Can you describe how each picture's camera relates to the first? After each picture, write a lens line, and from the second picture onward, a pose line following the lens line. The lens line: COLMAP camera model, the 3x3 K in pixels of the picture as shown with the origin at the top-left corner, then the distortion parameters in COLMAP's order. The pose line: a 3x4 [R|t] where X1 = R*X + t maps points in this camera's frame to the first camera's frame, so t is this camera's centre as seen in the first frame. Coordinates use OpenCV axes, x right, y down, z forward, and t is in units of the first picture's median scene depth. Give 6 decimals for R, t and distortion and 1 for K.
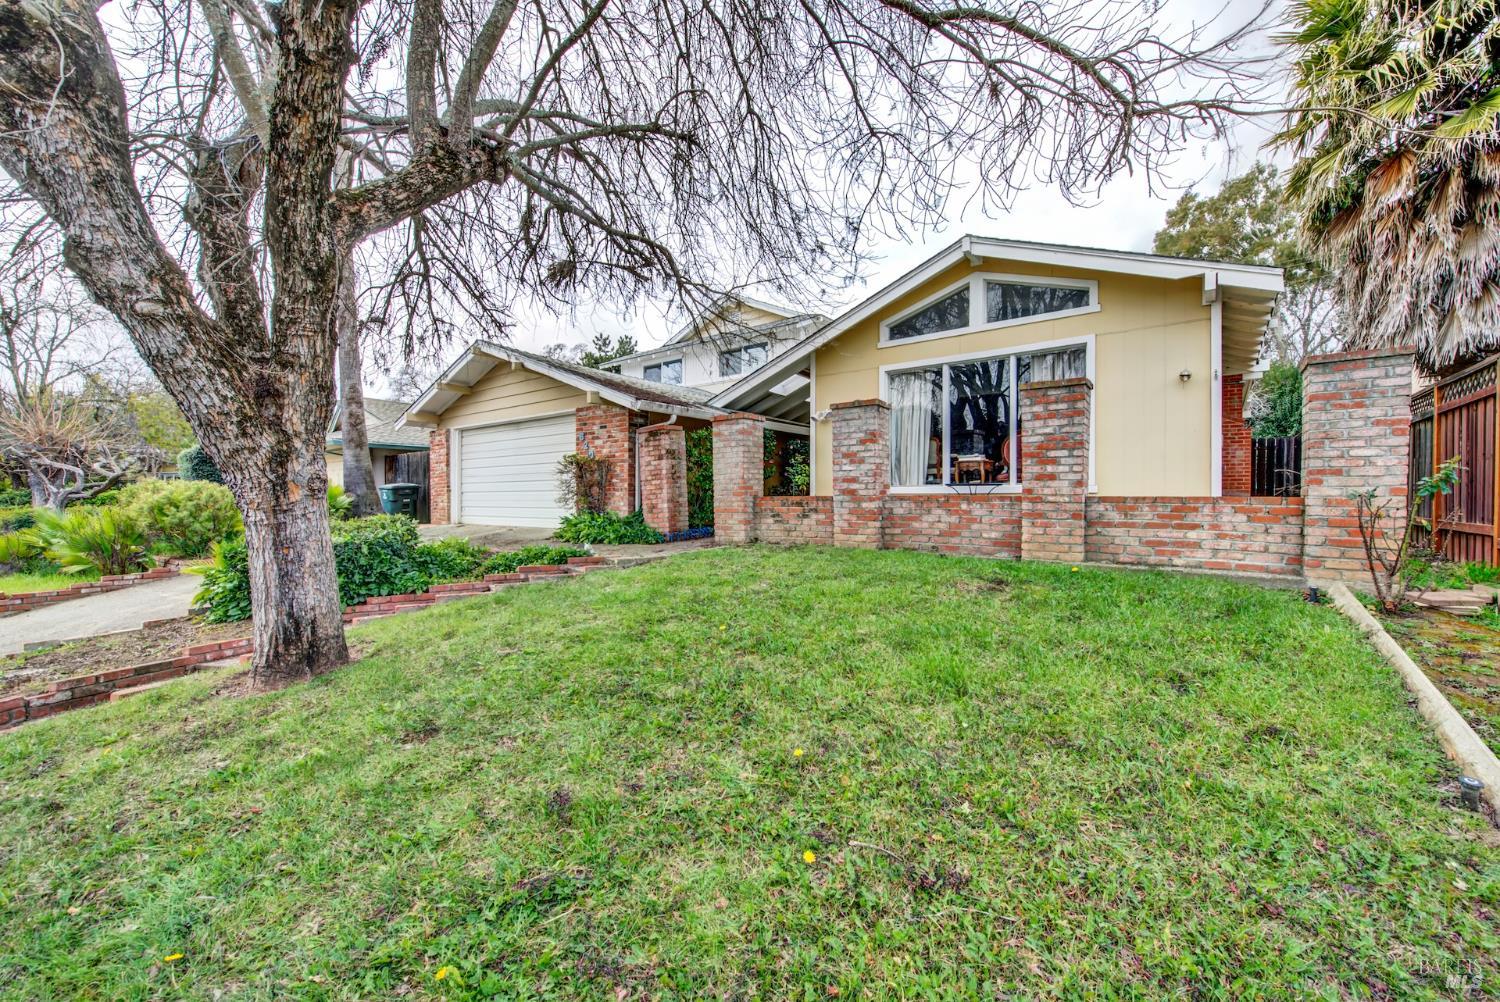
lens RADIAL K [[600.4, 0, 751.4], [0, 600.4, 508.0], [0, 0, 1]] dist [0.003034, -0.002310]
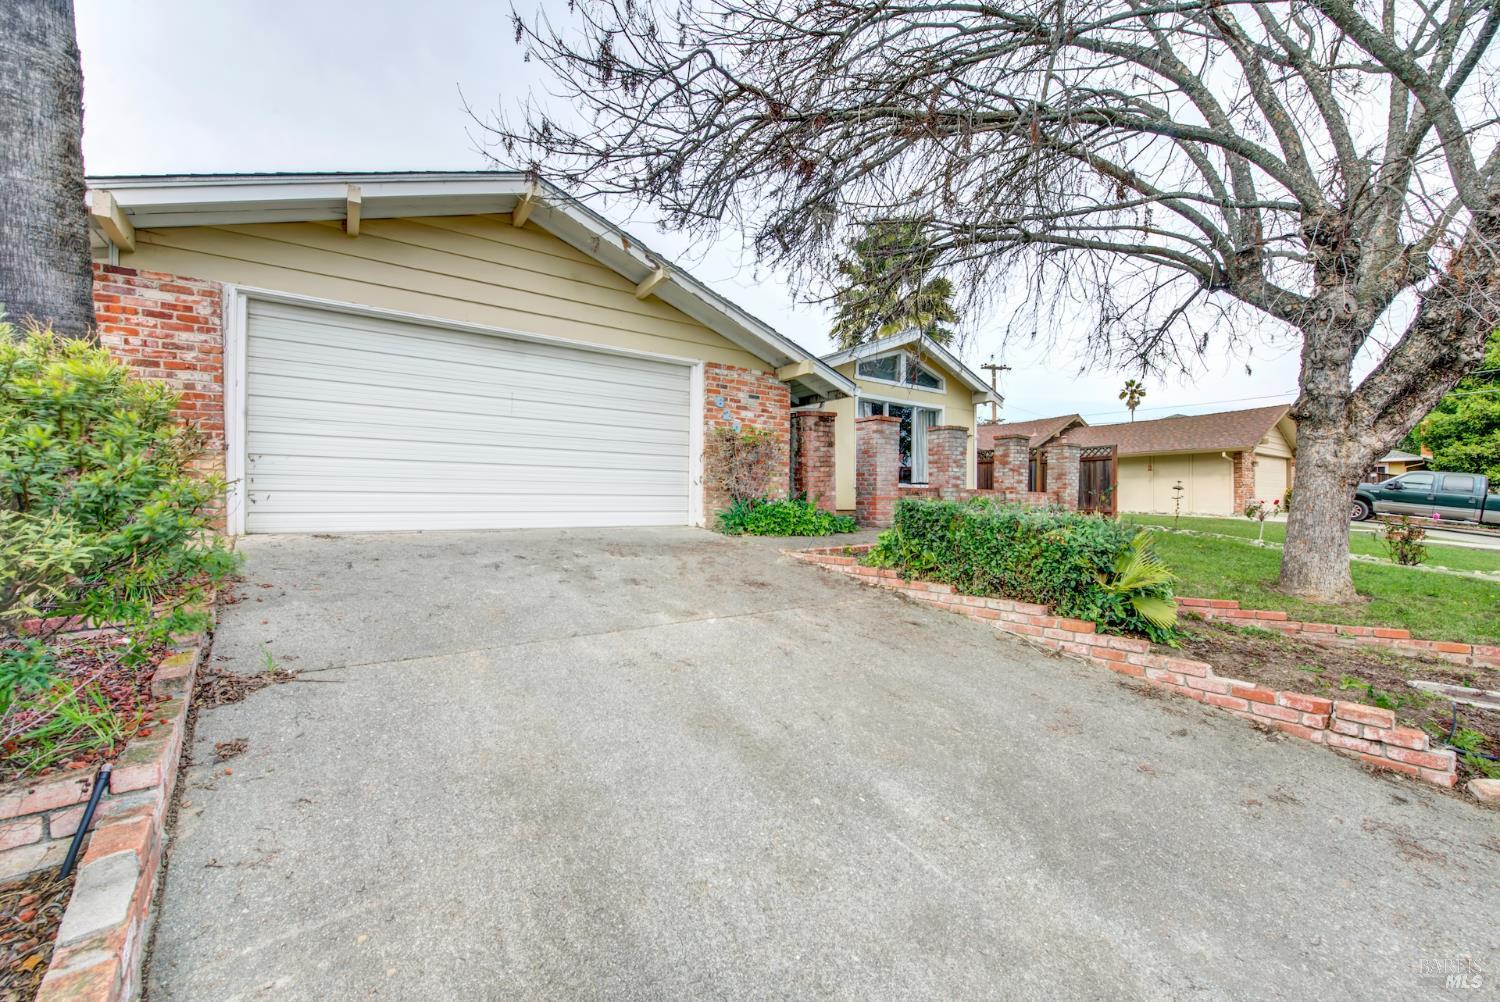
lens RADIAL K [[600.4, 0, 754.2], [0, 600.4, 500.1], [0, 0, 1]] dist [0.003034, -0.002310]
pose [[0.287941, 0.006502, 0.957626, -1.197602], [0.007056, 0.999935, -0.008911, 0.016167], [-0.957622, 0.009323, 0.287877, 0.884567]]
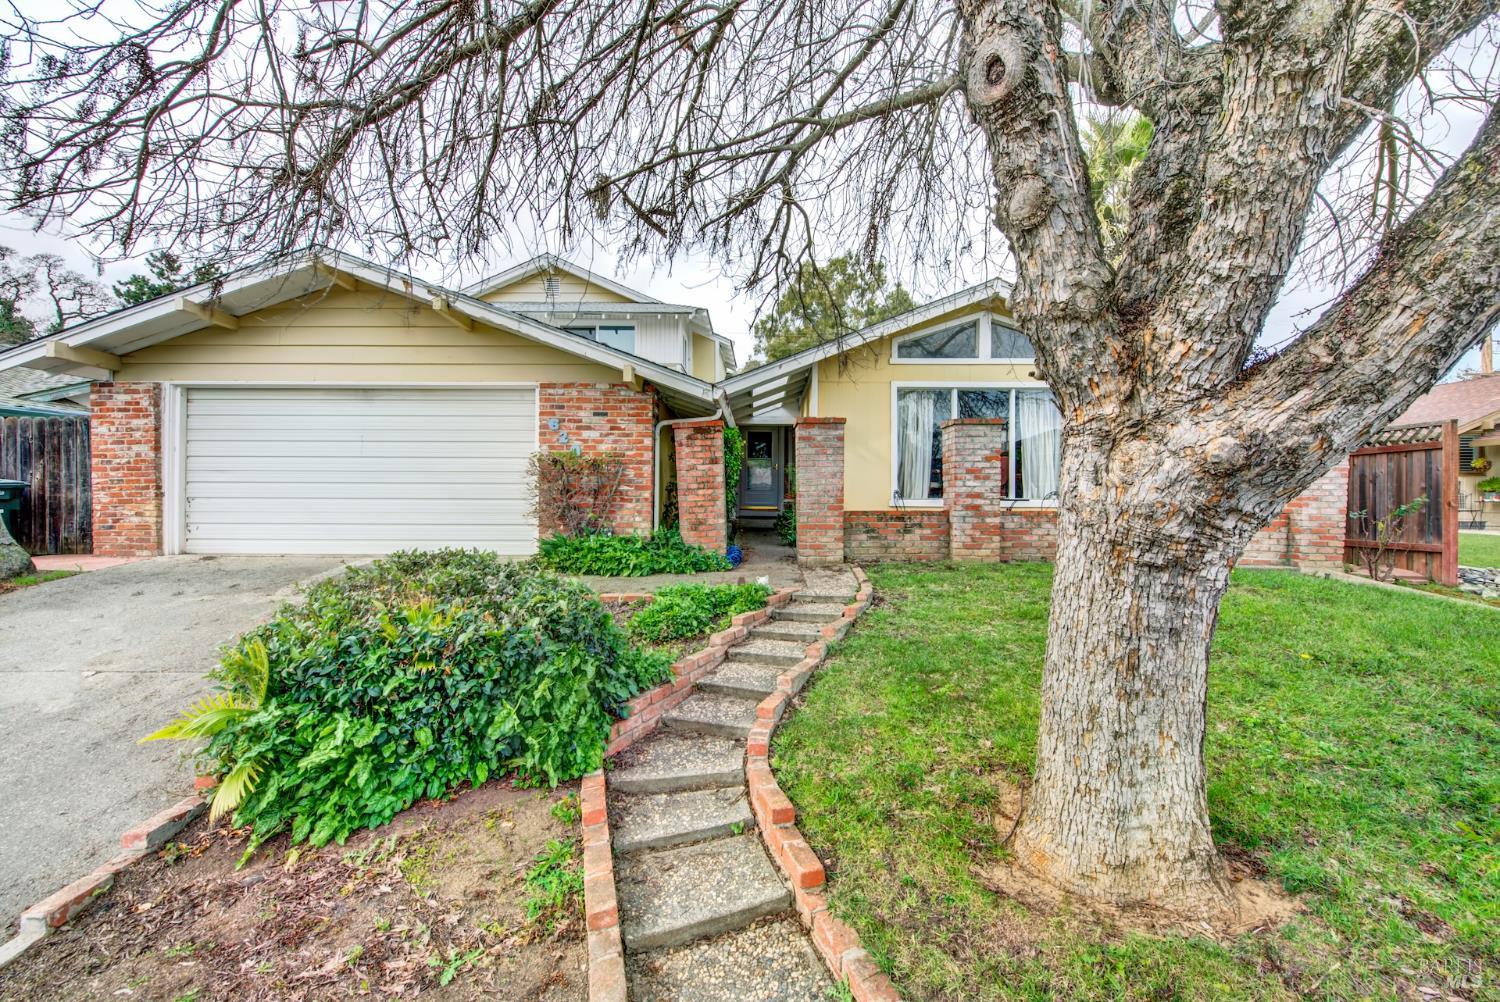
lens RADIAL K [[600.4, 0, 756.0], [0, 600.4, 502.0], [0, 0, 1]] dist [0.003034, -0.002310]
pose [[0.794453, 0.001594, 0.607324, -0.626015], [0.003643, 0.999966, -0.007391, -0.024826], [-0.607315, 0.008084, 0.794420, 0.351625]]
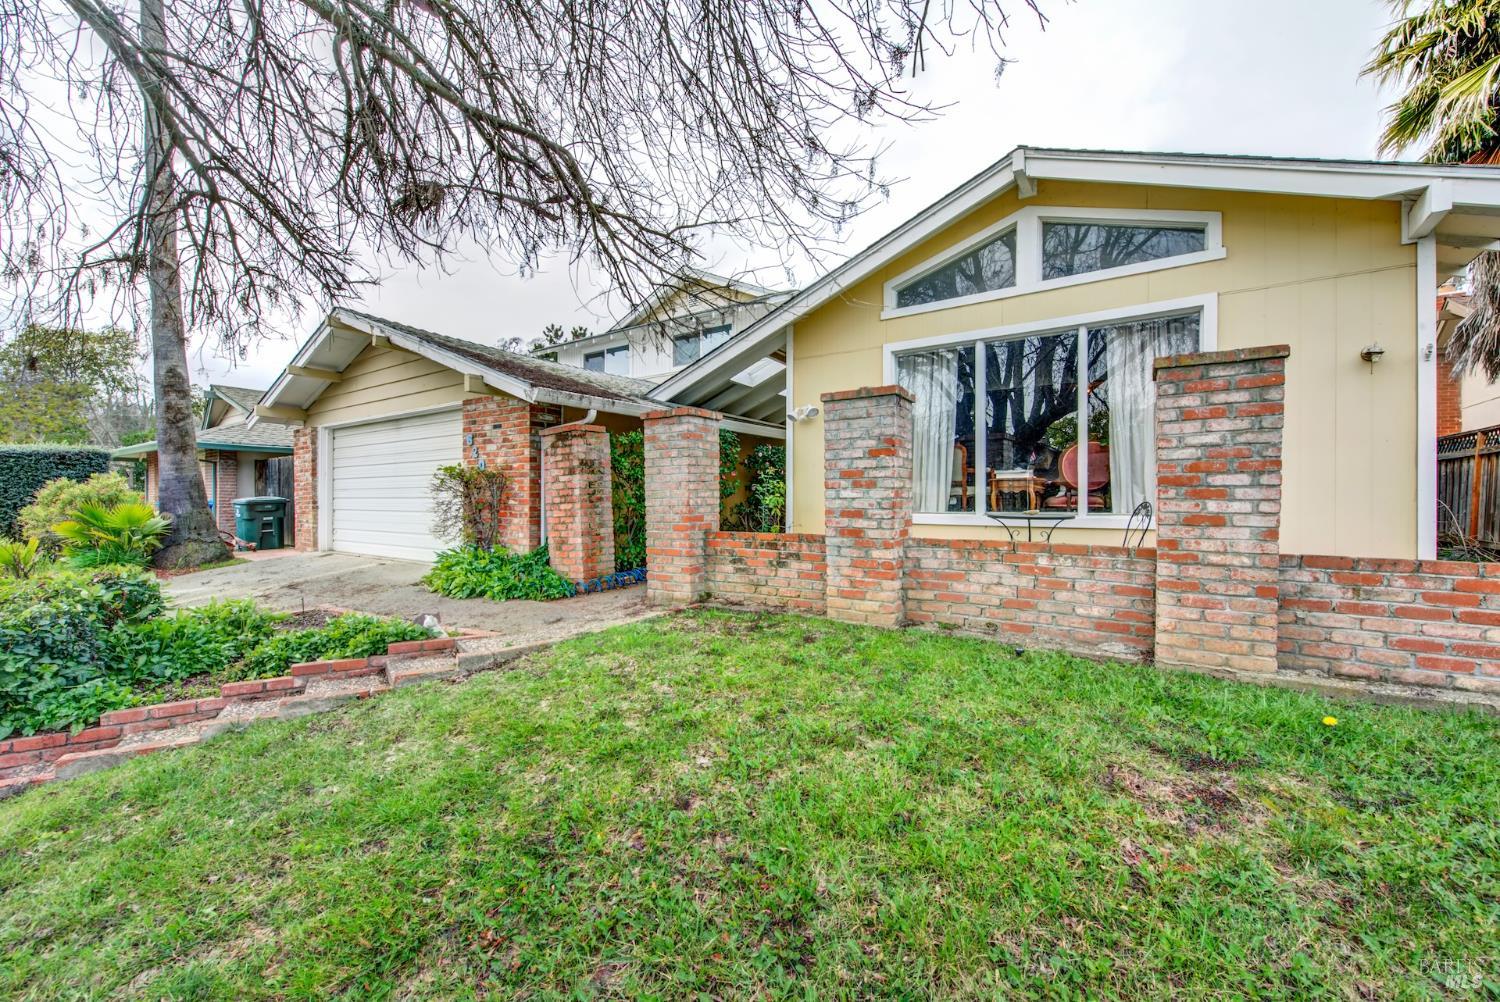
lens RADIAL K [[600.4, 0, 752.6], [0, 600.4, 508.1], [0, 0, 1]] dist [0.003034, -0.002310]
pose [[0.998496, -0.000121, 0.054815, 0.019983], [0.000099, 1.000000, 0.000415, -0.044090], [-0.054816, -0.000409, 0.998496, 0.313244]]
